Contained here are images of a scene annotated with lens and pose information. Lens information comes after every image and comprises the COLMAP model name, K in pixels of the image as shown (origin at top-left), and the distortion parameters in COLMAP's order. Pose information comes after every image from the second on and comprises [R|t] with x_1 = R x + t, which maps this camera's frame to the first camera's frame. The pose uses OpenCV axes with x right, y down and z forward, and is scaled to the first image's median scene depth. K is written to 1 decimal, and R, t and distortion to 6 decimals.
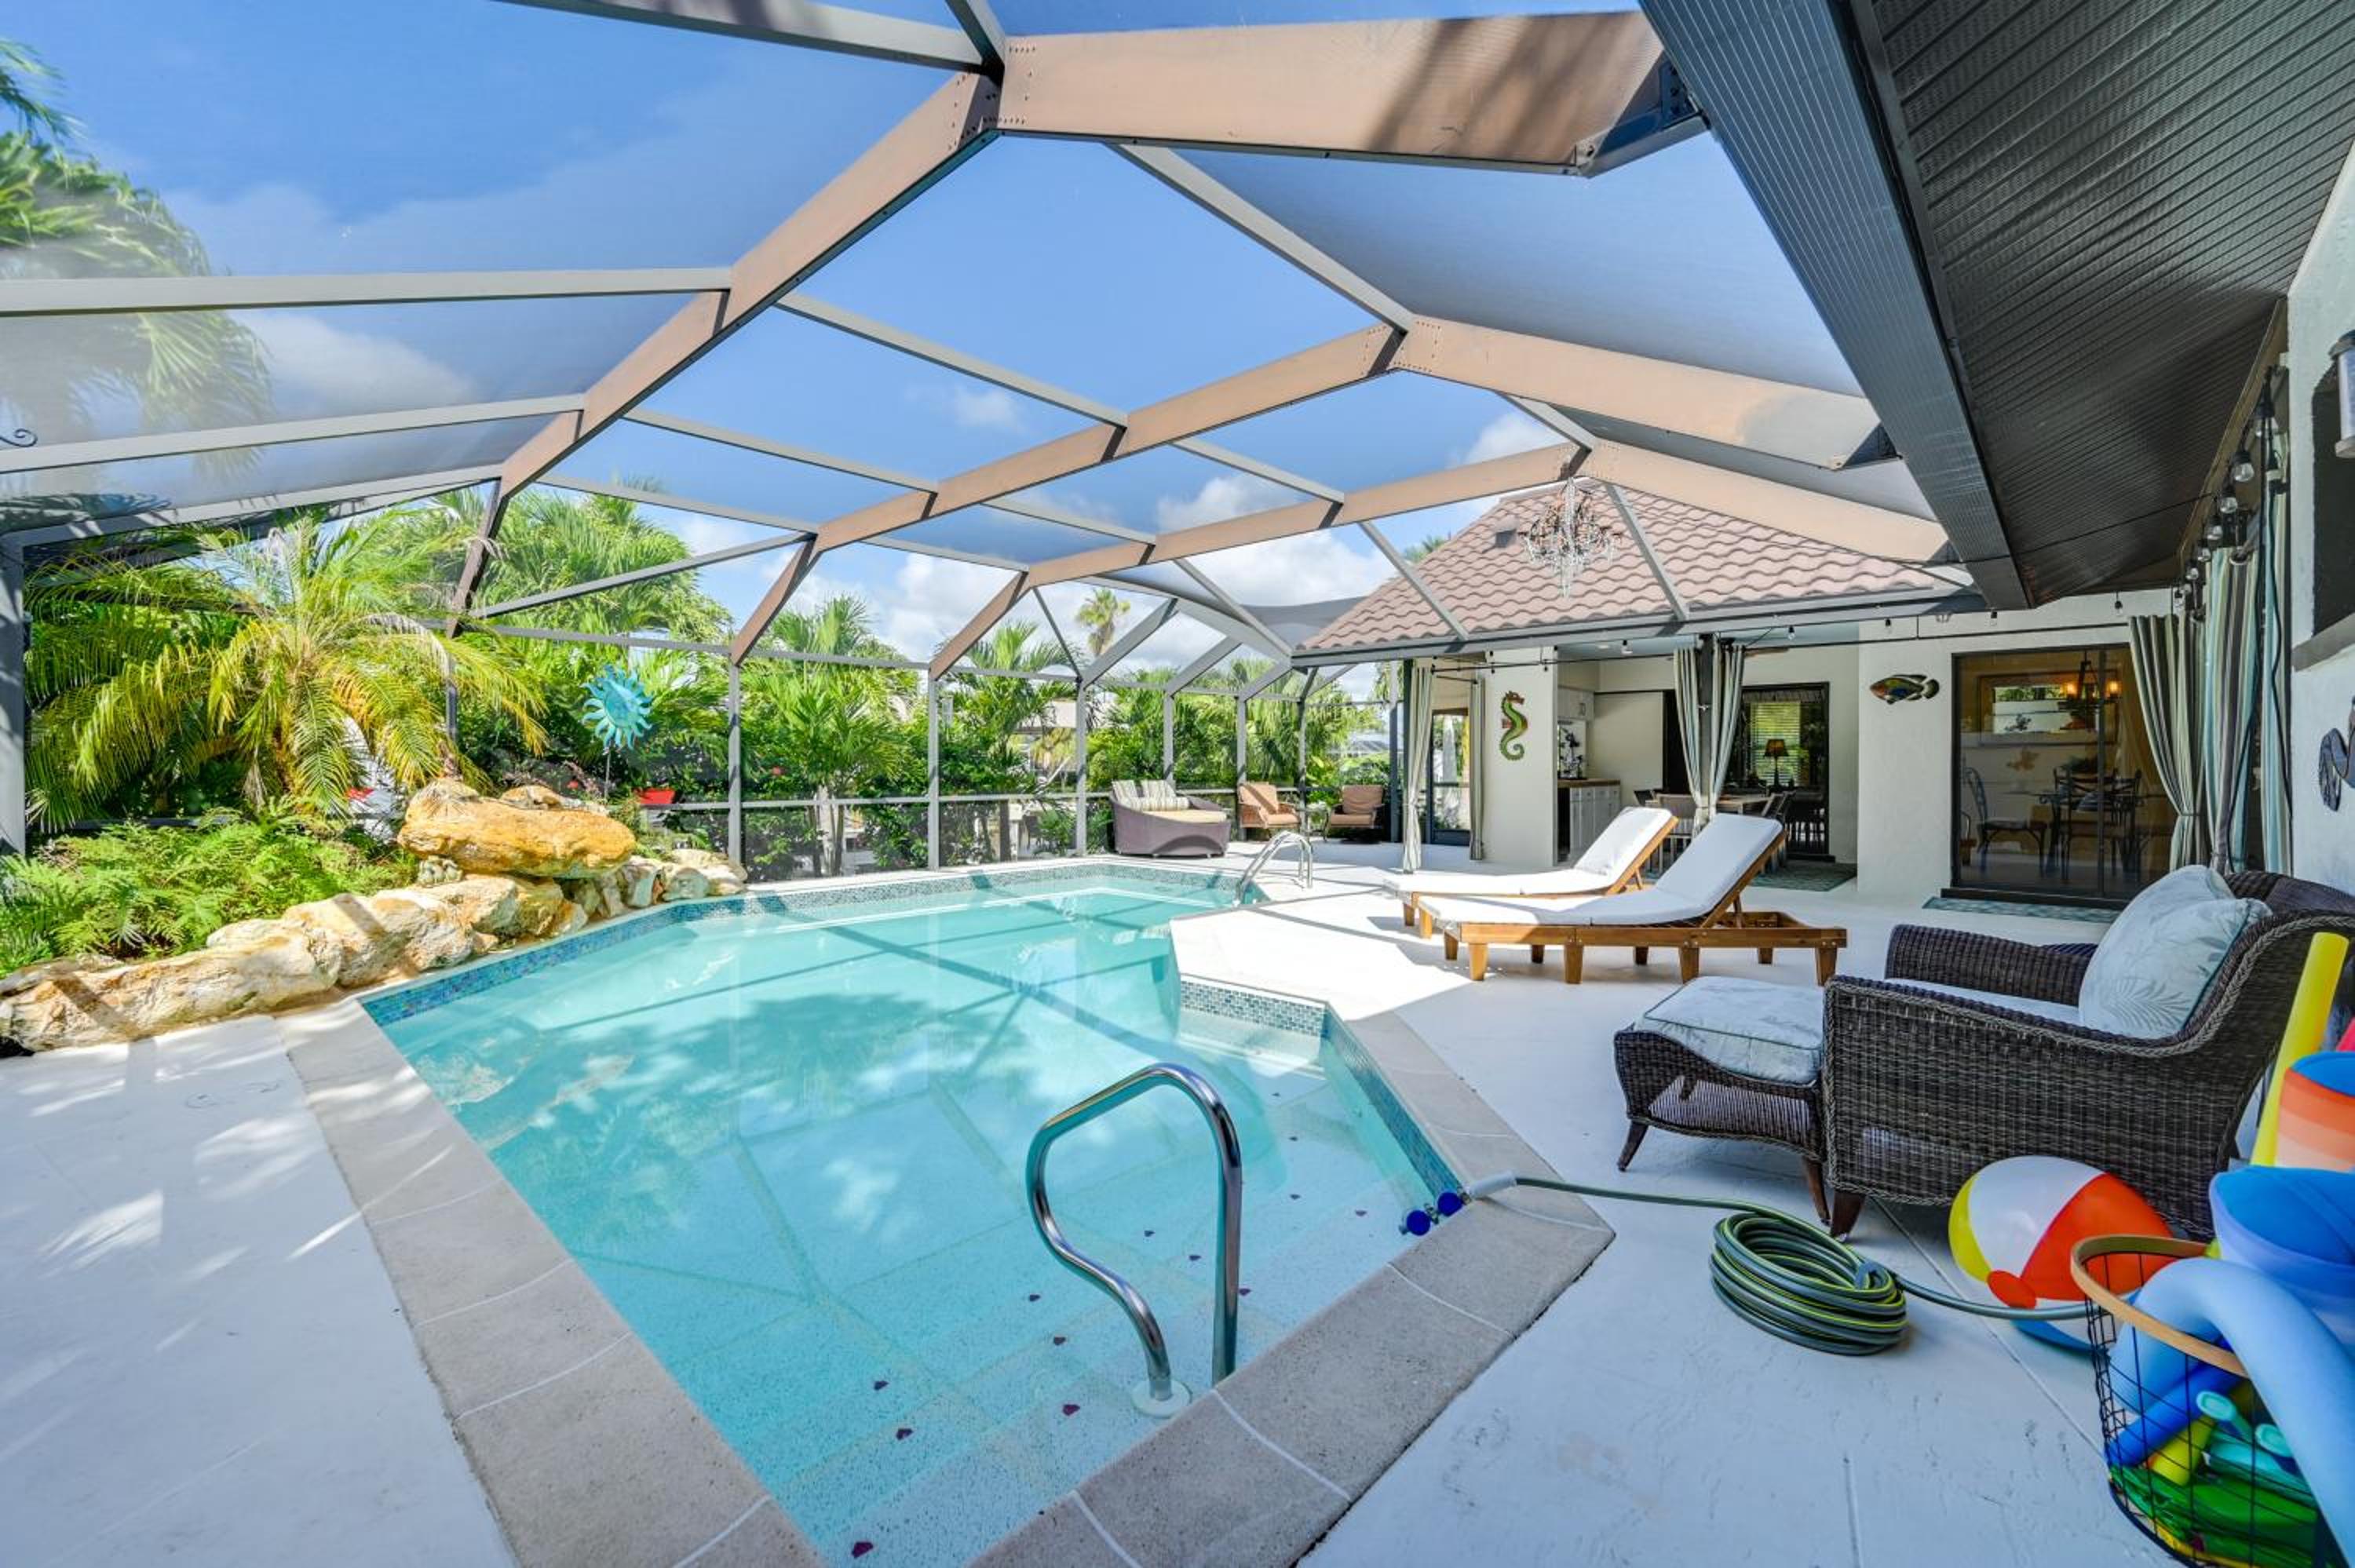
lens RADIAL K [[957.1, 0, 1221.7], [0, 957.1, 756.0], [0, 0, 1]] dist [0.000035, -0.000048]
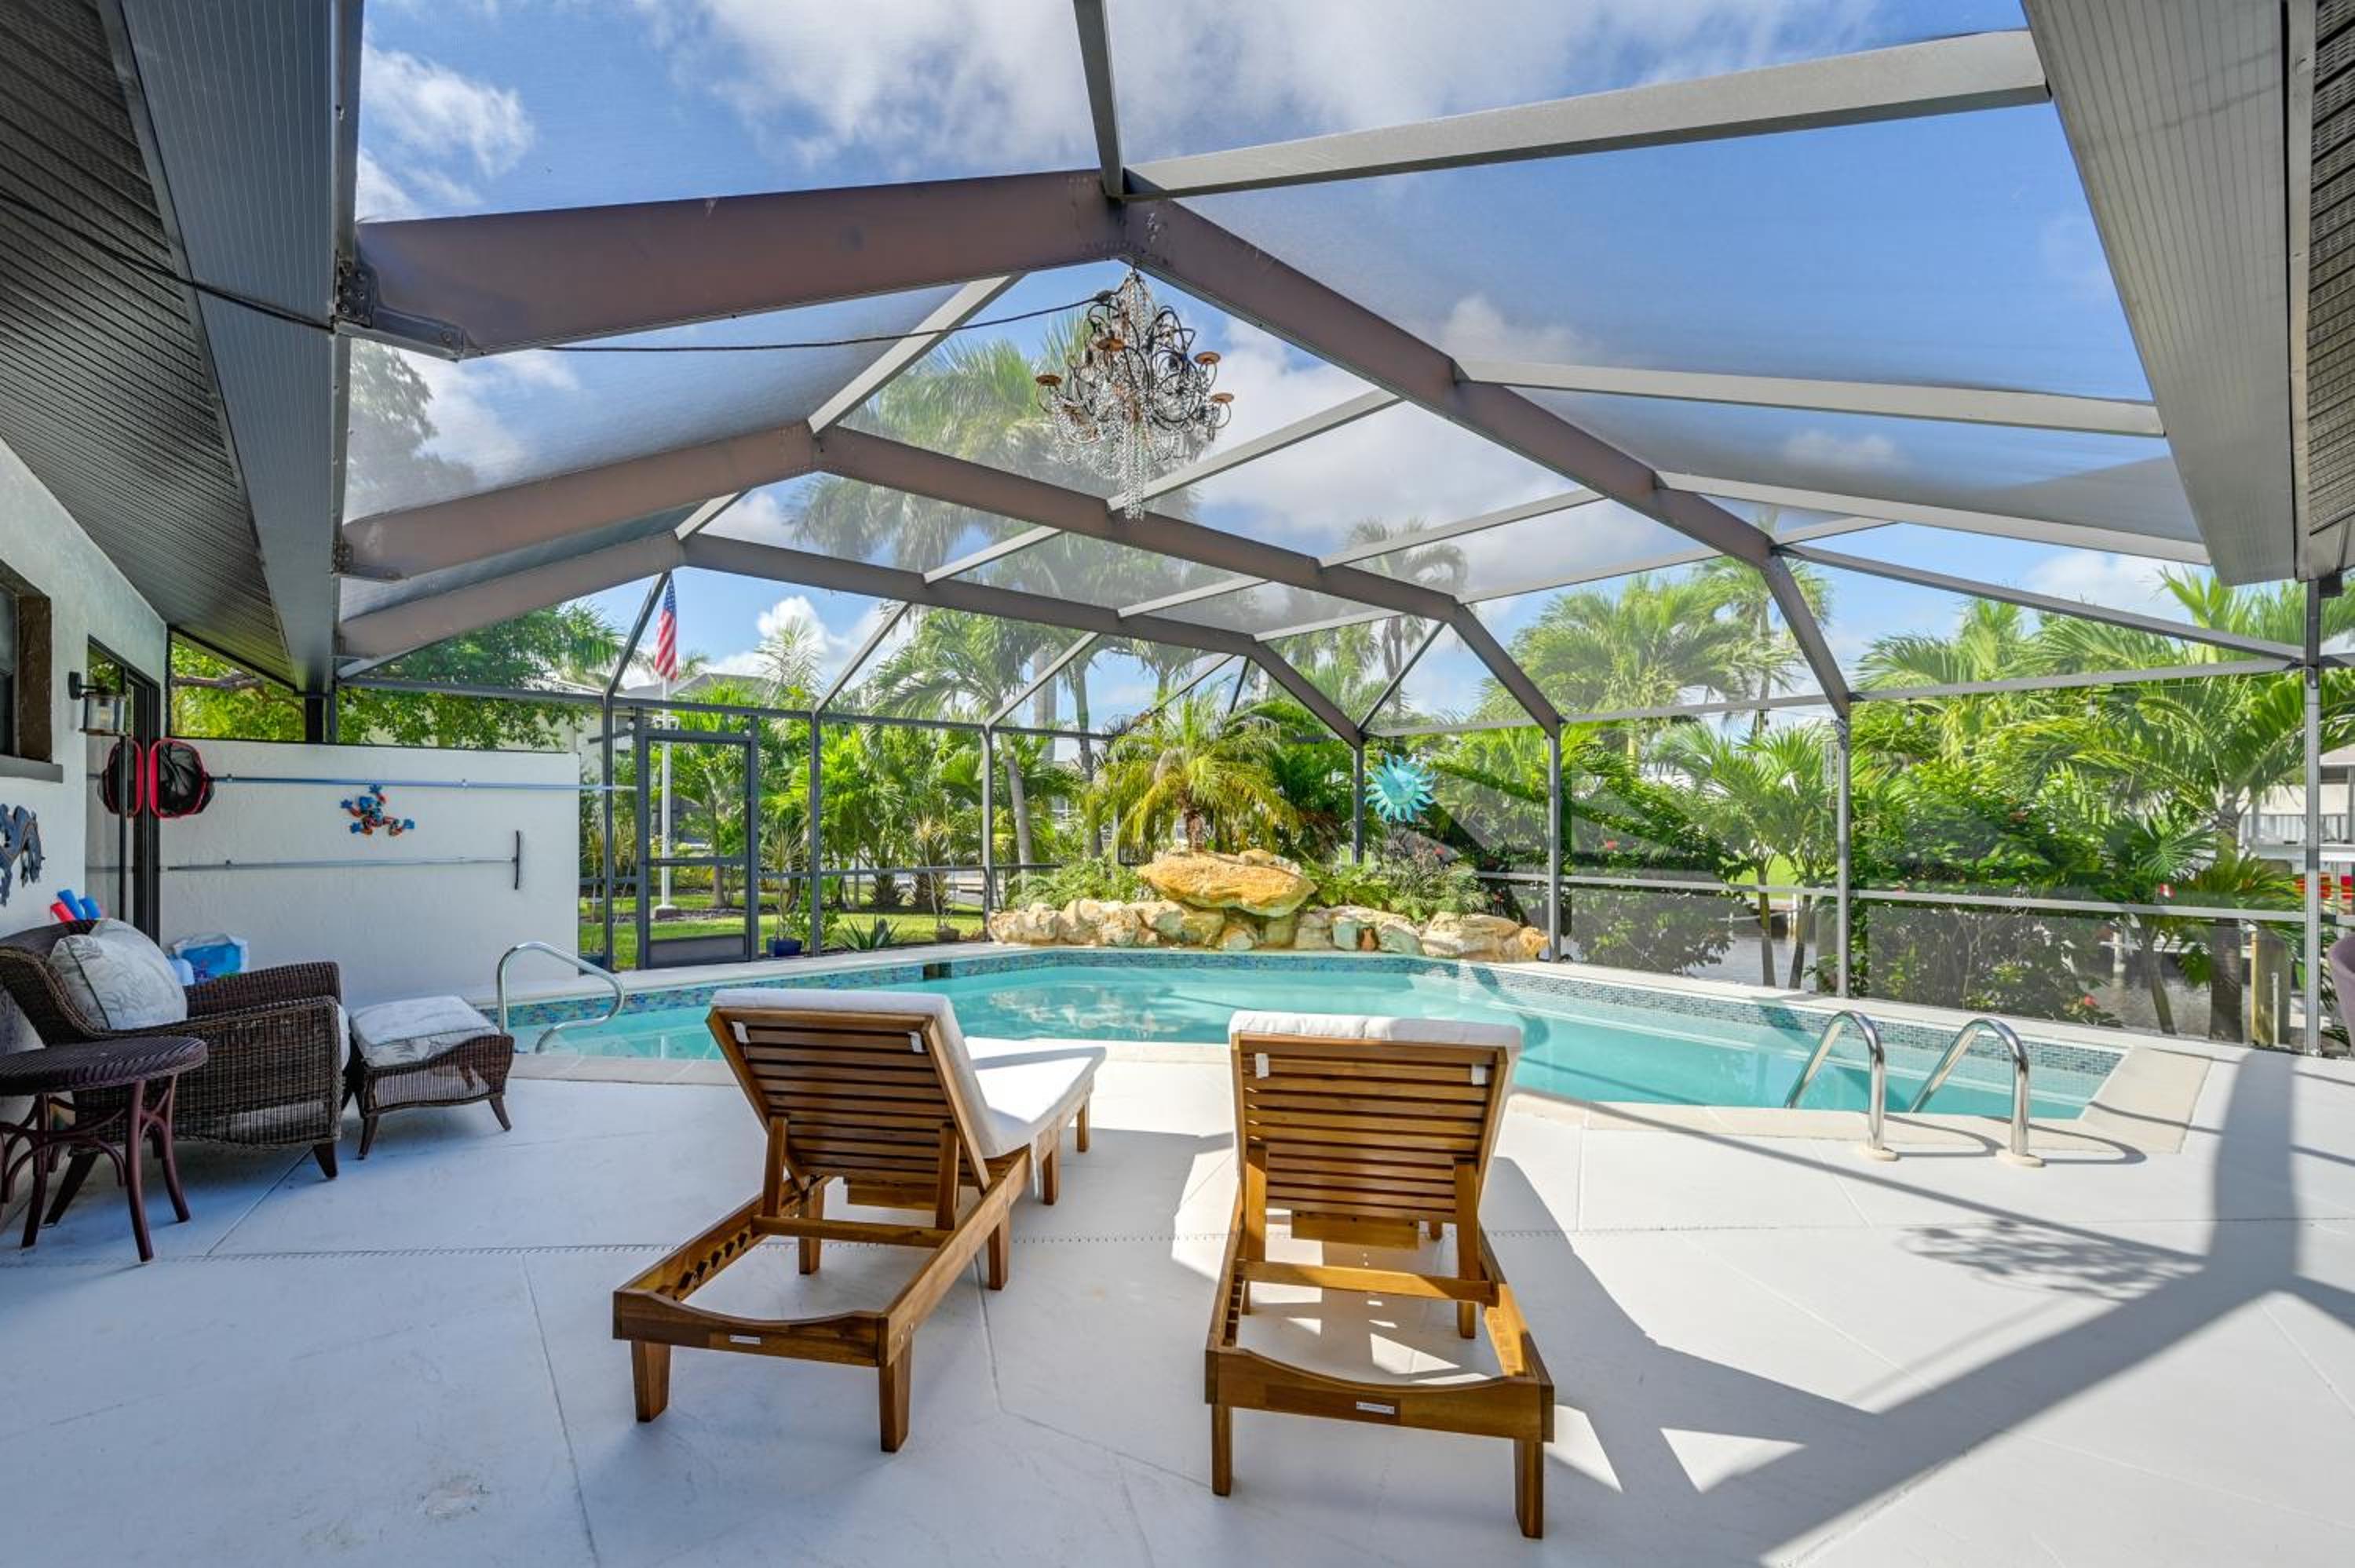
lens RADIAL K [[970.4, 0, 1135.9], [0, 970.4, 824.9], [0, 0, 1]] dist [-0.000265, -0.000094]
pose [[-0.144006, 0.000184, -0.989577, 0.586493], [-0.001798, 0.999998, 0.000448, -0.004736], [0.989575, 0.001844, -0.144006, 0.769426]]
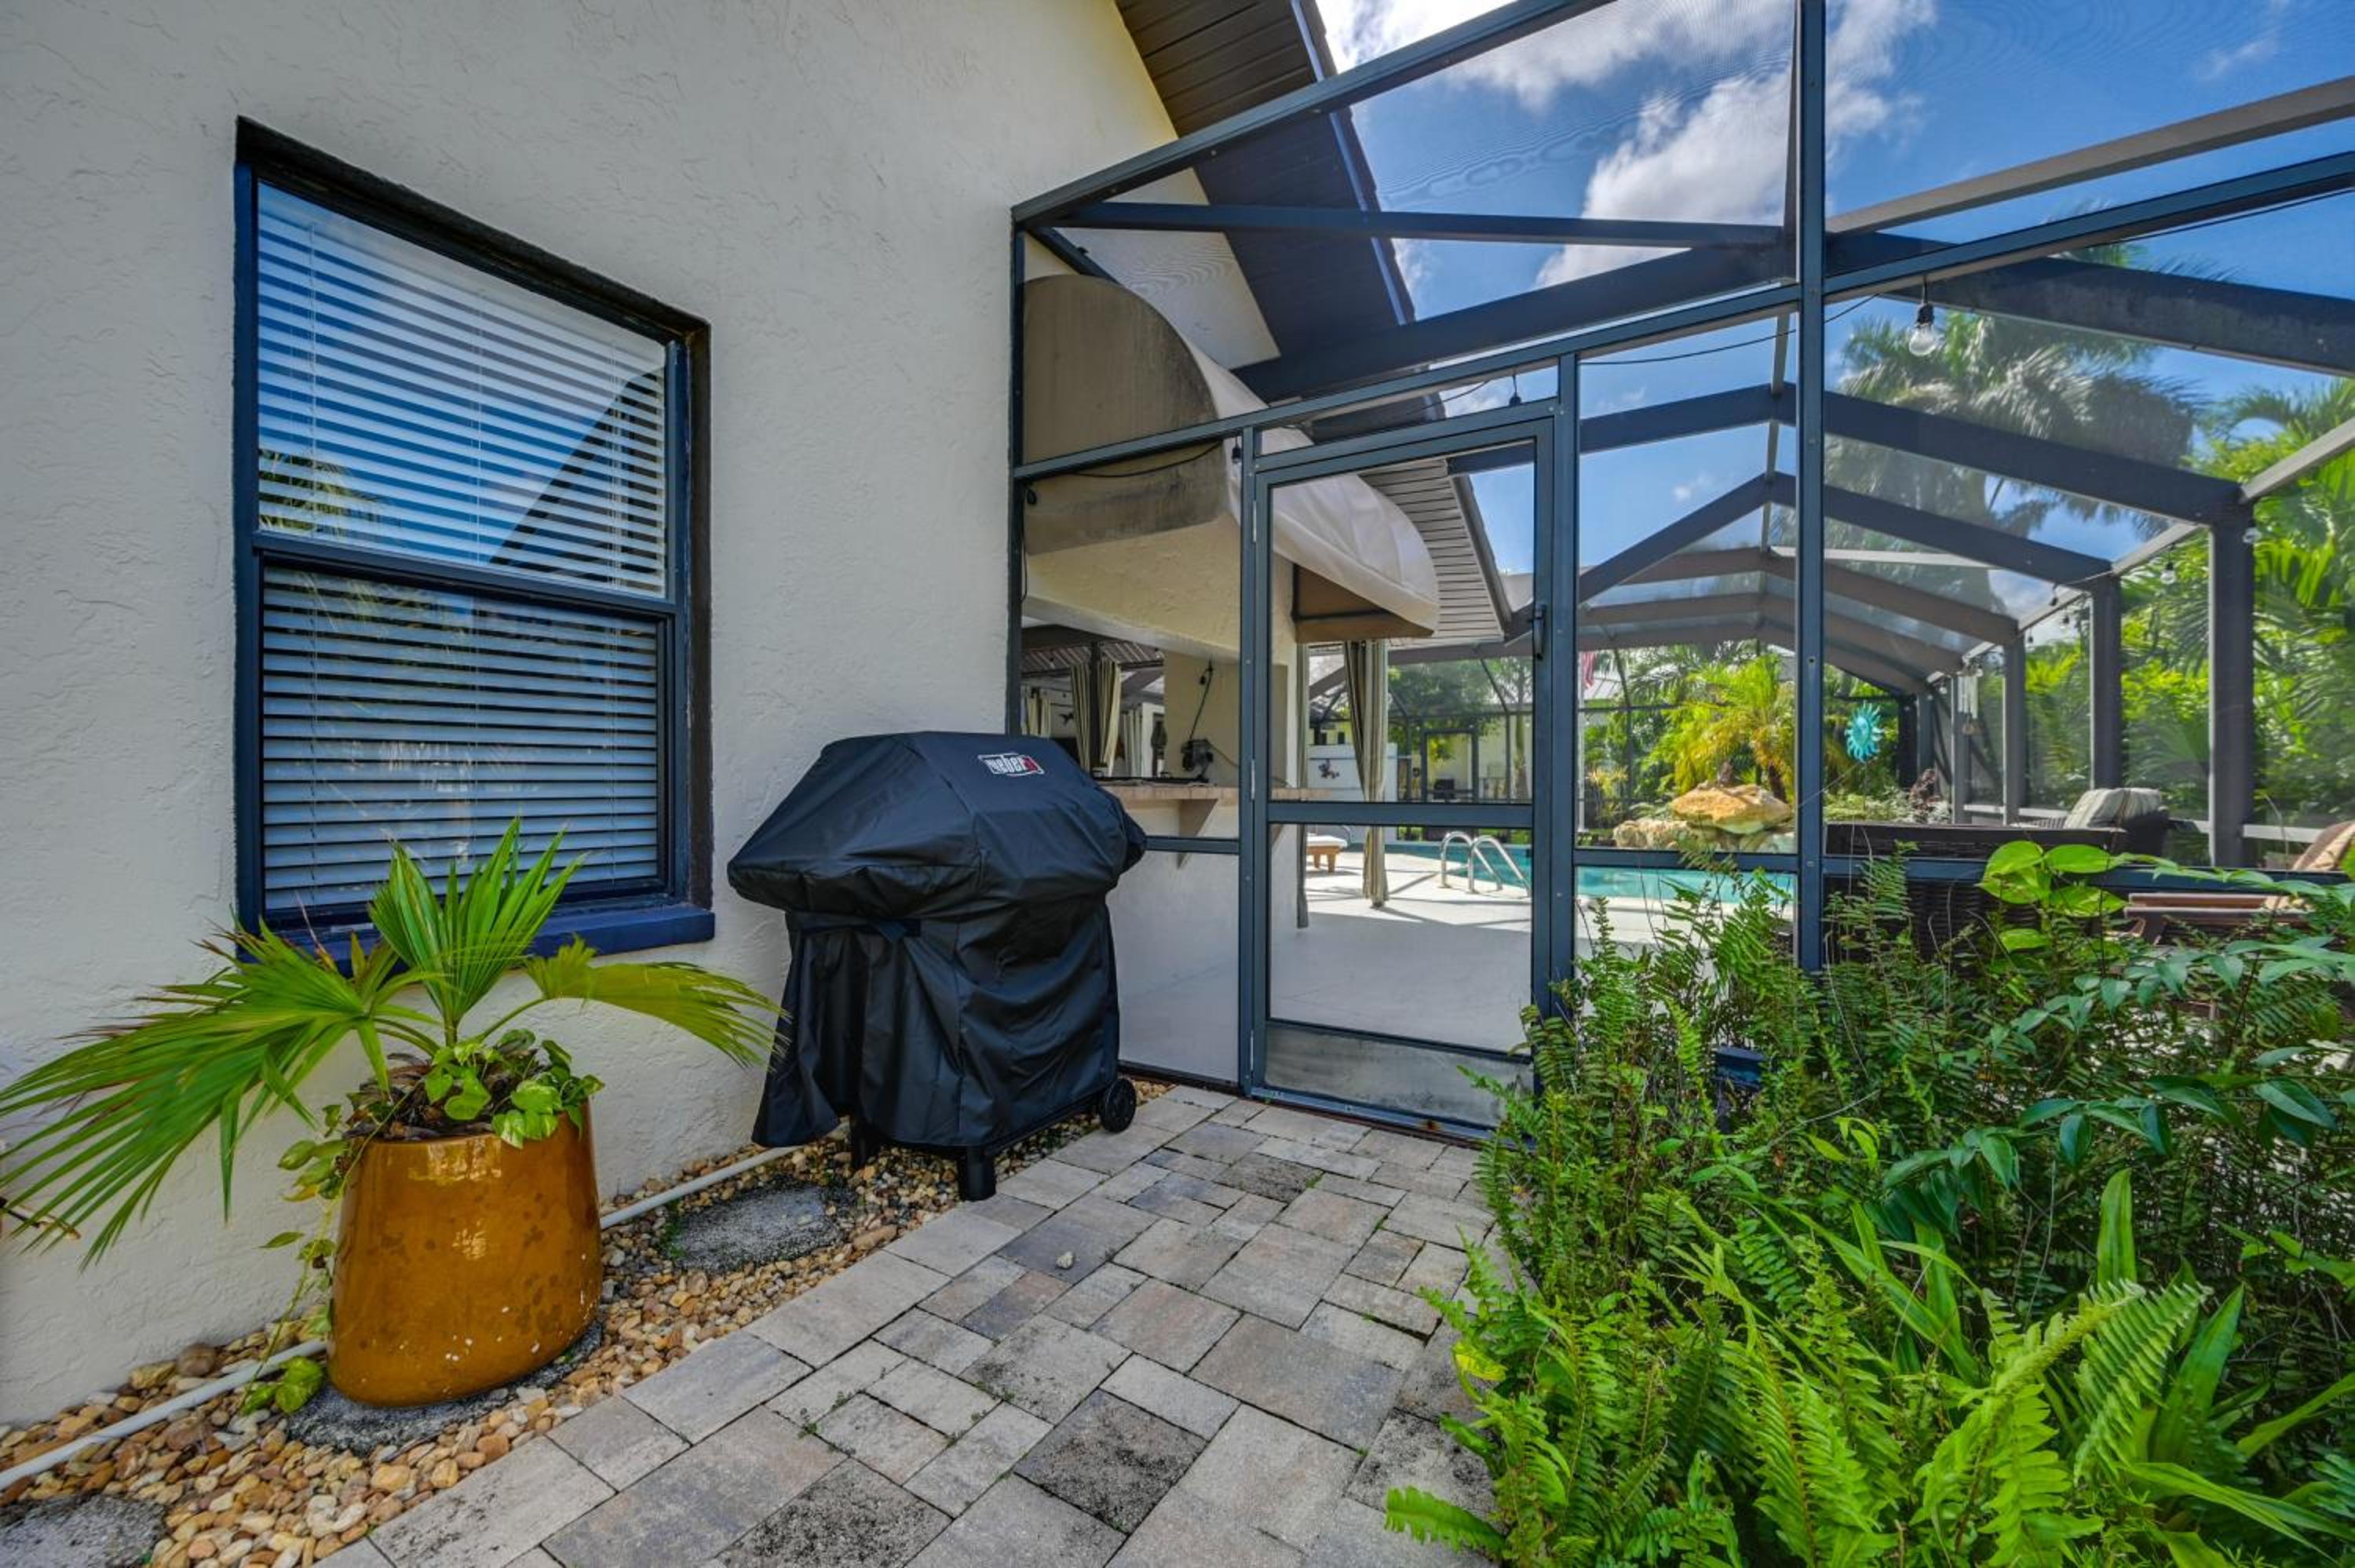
lens RADIAL K [[926.4, 0, 1178.6], [0, 926.4, 786.8], [0, 0, 1]] dist [-0.000390, -0.000158]
pose [[-0.983579, -0.002313, -0.180461, 0.572316], [-0.000991, 0.999972, -0.007415, 0.038335], [0.180473, -0.007115, -0.983554, 1.965378]]
